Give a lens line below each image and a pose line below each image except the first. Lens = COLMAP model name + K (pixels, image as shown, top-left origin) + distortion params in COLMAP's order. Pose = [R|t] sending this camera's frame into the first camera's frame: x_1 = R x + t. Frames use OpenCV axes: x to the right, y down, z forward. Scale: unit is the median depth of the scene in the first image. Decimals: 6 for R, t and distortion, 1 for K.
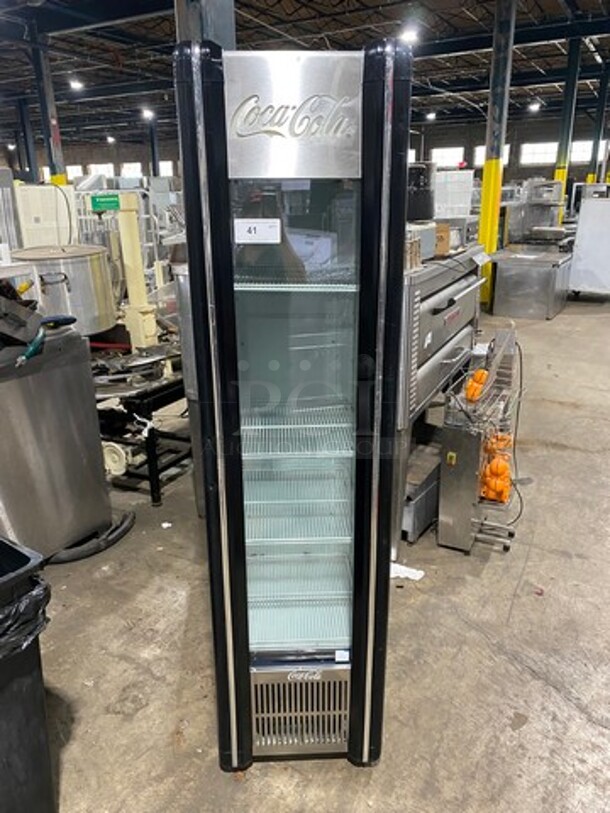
lens RADIAL K [[607.7, 0, 309.5], [0, 607.7, 400.8], [0, 0, 1]] dist [0.009508, -0.009151]
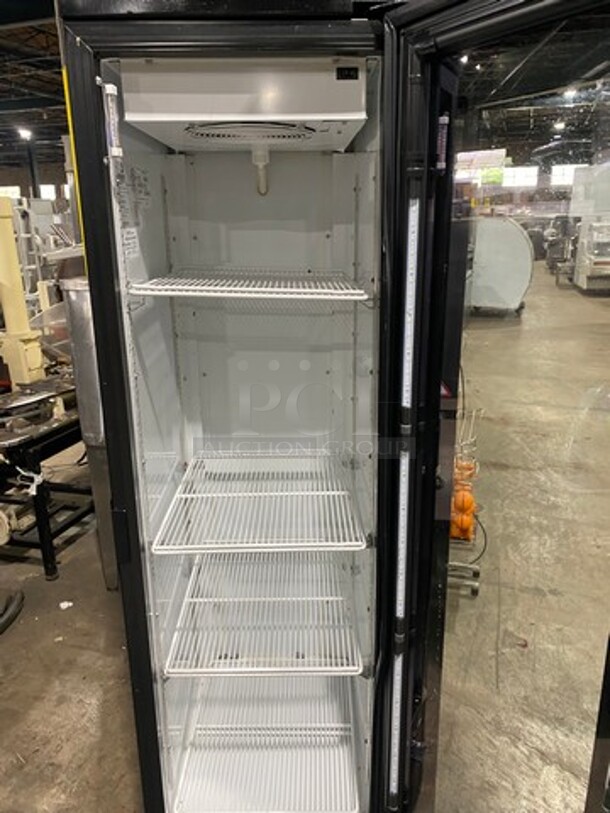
lens RADIAL K [[607.7, 0, 309.5], [0, 607.7, 400.8], [0, 0, 1]] dist [0.009508, -0.009151]
pose [[0.985695, -0.052780, 0.160062, -0.032637], [0.058978, 0.997673, -0.034220, -0.014245], [-0.157884, 0.043171, 0.986514, 0.143714]]
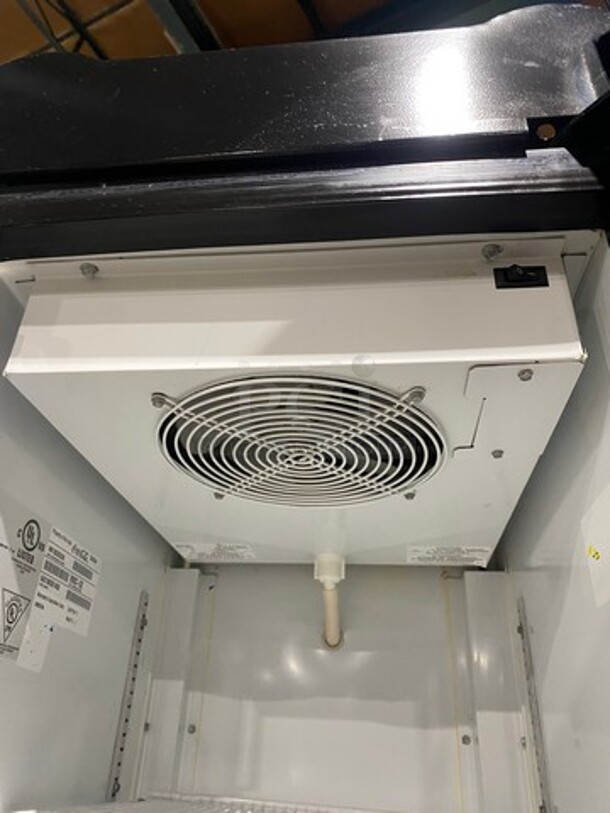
lens RADIAL K [[607.7, 0, 309.5], [0, 607.7, 400.8], [0, 0, 1]] dist [0.009508, -0.009151]
pose [[0.998216, 0.058999, 0.009184, 0.381607], [-0.031672, 0.653577, -0.756197, -0.749119], [-0.050617, 0.754557, 0.654280, 3.175227]]
